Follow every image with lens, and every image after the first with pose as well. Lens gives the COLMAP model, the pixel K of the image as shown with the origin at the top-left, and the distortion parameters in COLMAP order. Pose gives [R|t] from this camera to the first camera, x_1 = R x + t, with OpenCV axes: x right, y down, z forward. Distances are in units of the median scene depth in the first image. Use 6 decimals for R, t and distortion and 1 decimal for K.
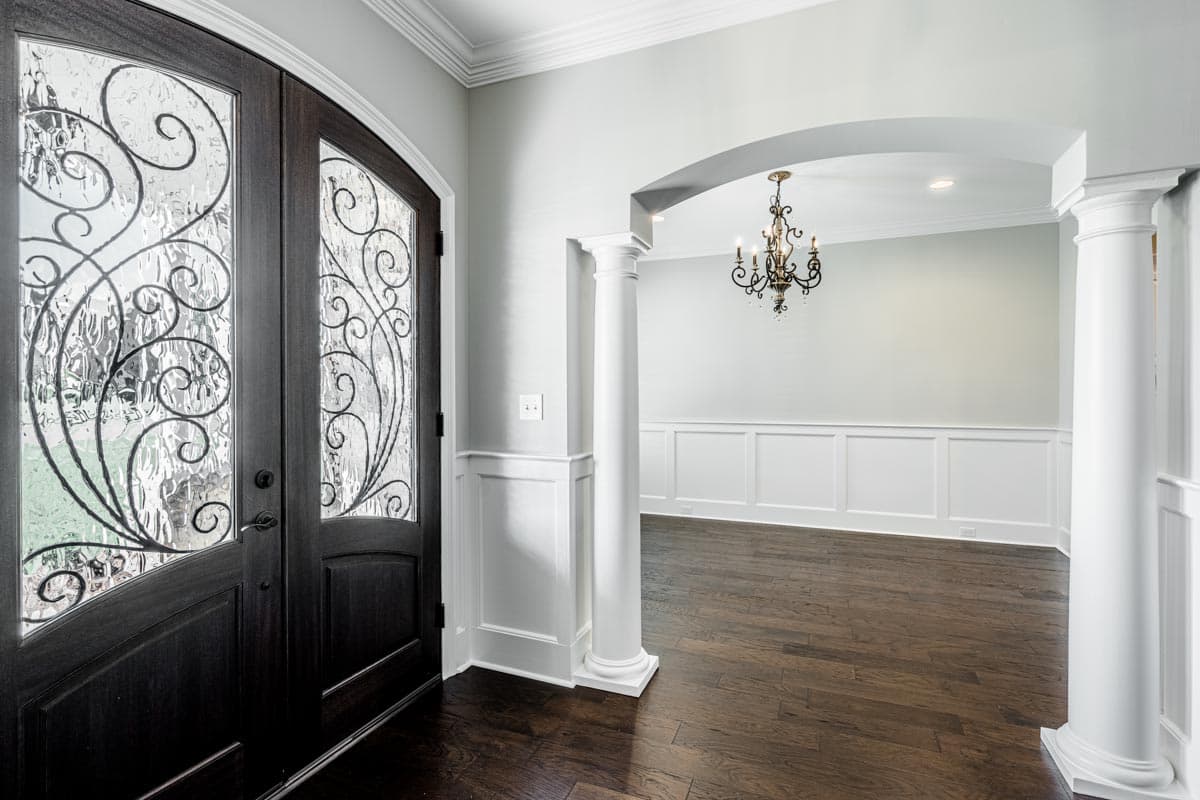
lens RADIAL K [[567.8, 0, 604.8], [0, 567.8, 405.6], [0, 0, 1]] dist [-0.003629, -0.000159]
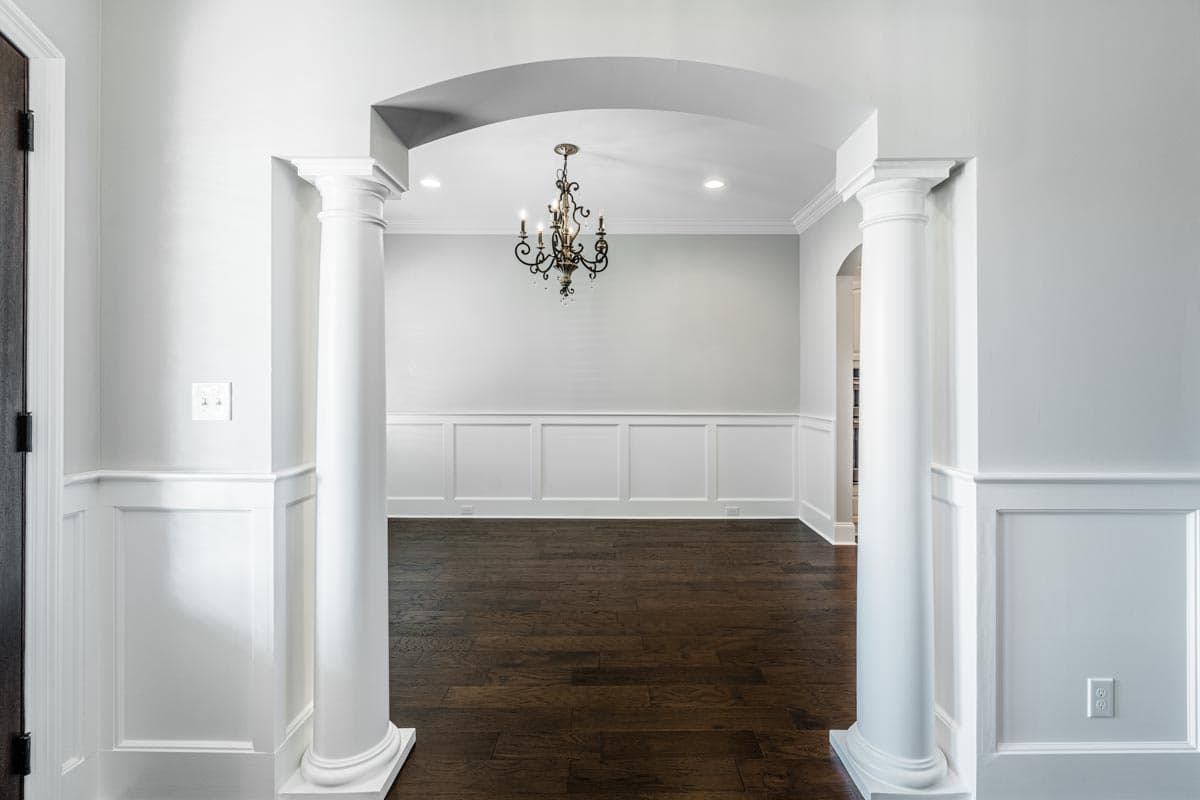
lens RADIAL K [[551.5, 0, 619.6], [0, 551.5, 374.8], [0, 0, 1]] dist [-0.001324, 0.000015]
pose [[0.921351, 0.009323, 0.388620, 0.045248], [0.004478, 0.999391, -0.034593, -0.003072], [-0.388706, 0.033612, 0.920749, 0.162045]]
